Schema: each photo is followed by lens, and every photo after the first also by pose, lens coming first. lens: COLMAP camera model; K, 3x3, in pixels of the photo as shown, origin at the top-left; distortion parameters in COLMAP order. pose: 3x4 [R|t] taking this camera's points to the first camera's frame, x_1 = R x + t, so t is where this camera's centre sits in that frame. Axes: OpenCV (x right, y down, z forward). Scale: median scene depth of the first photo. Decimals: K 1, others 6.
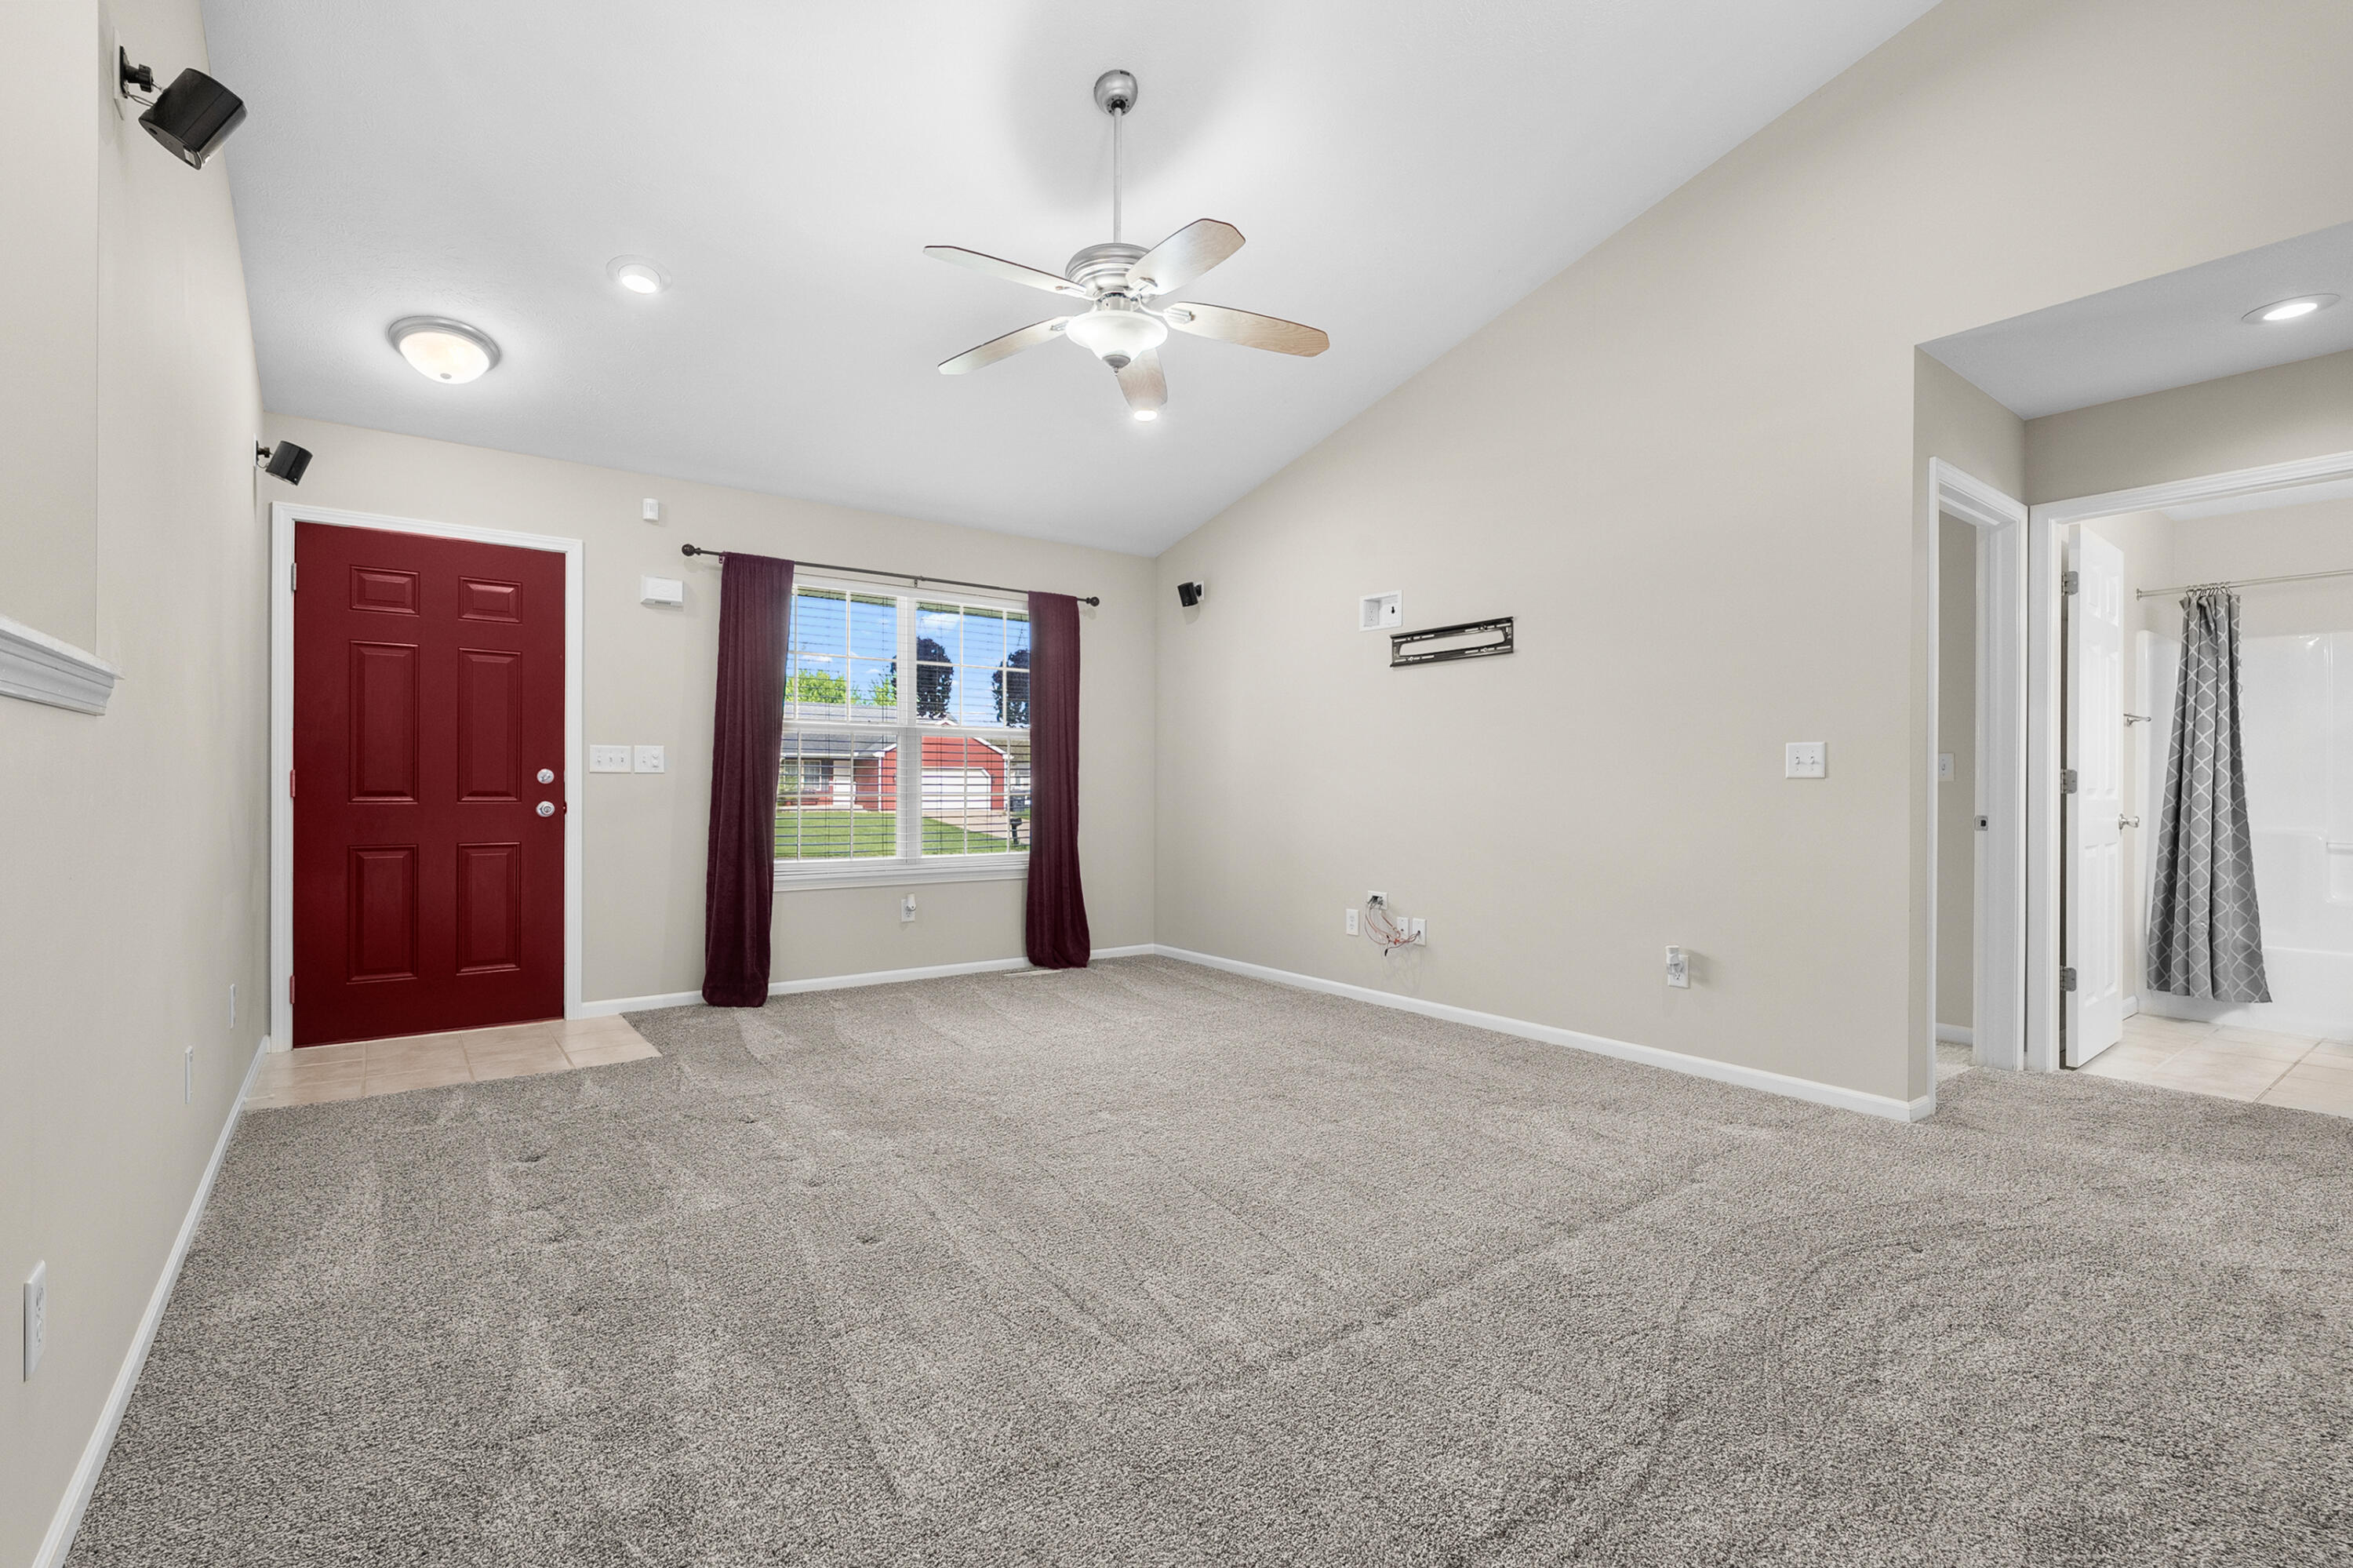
lens RADIAL K [[1071.5, 0, 1181.5], [0, 1071.5, 790.0], [0, 0, 1]] dist [-0.005353, 0.001686]
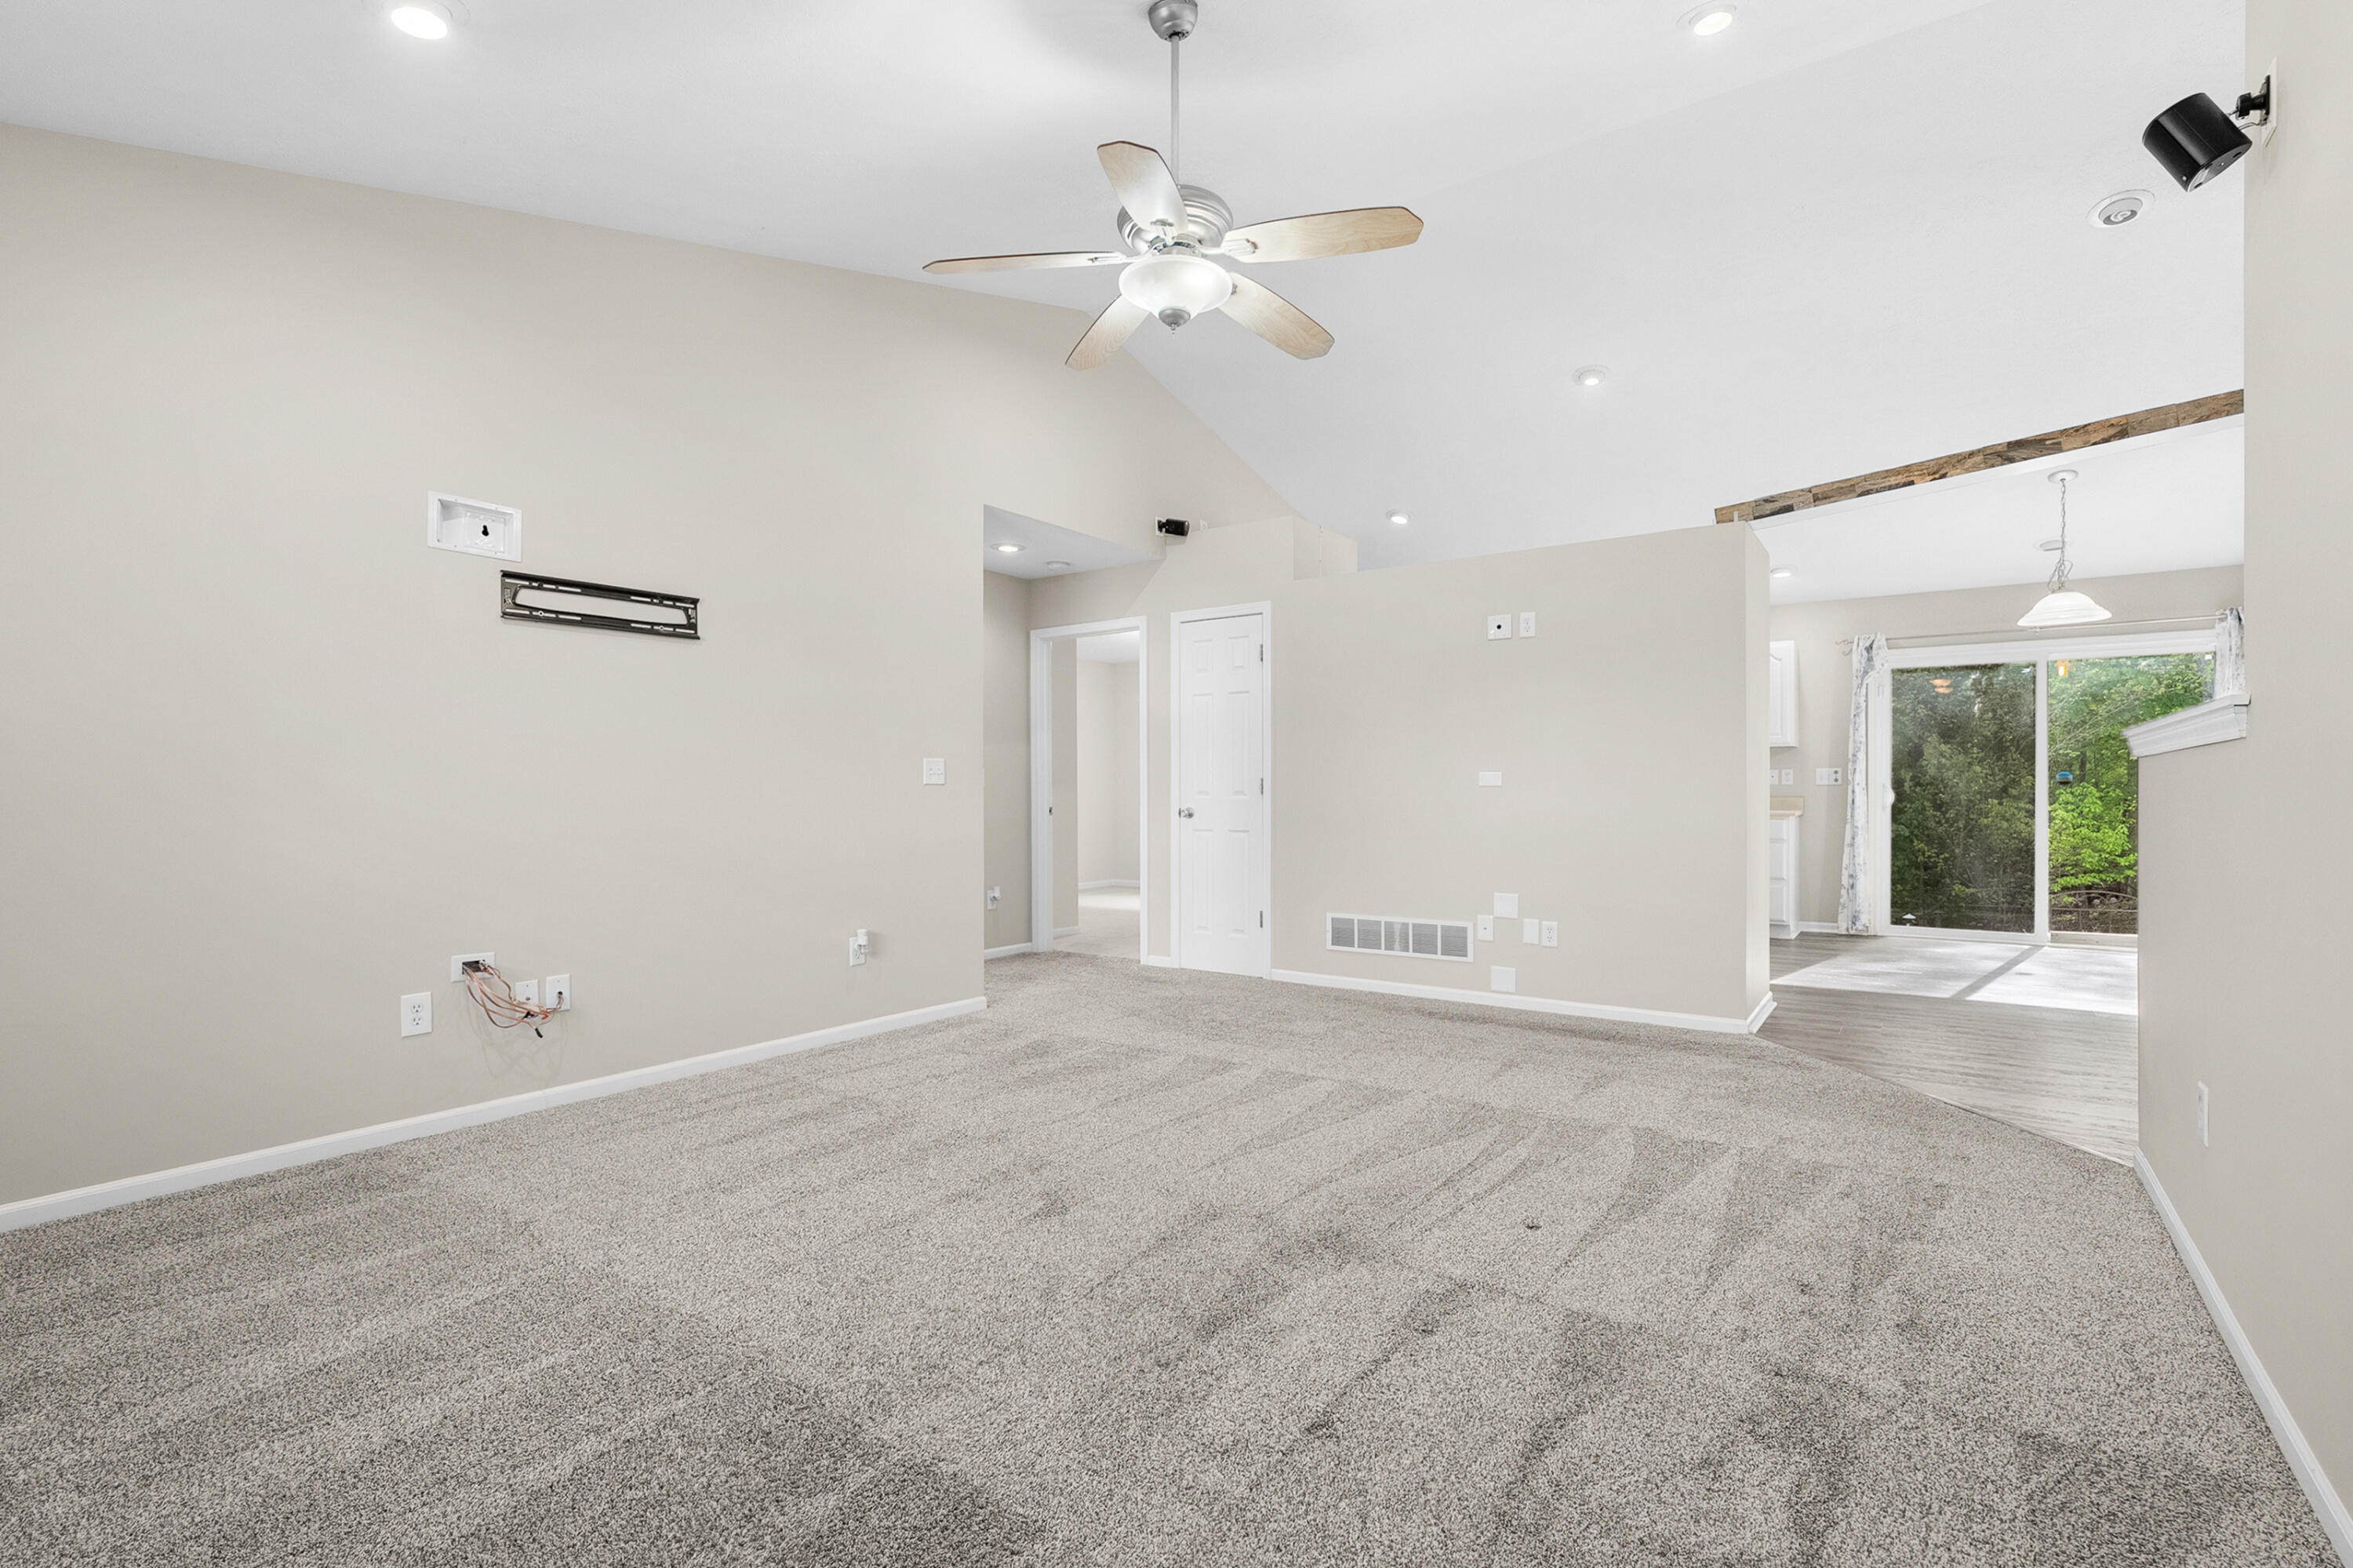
lens RADIAL K [[1071.5, 0, 1186.2], [0, 1071.5, 800.0], [0, 0, 1]] dist [-0.005353, 0.001686]
pose [[-0.303891, -0.006350, 0.952686, -0.642557], [0.008963, 0.999914, 0.009524, -0.001775], [-0.952665, 0.011433, -0.303808, 0.880790]]
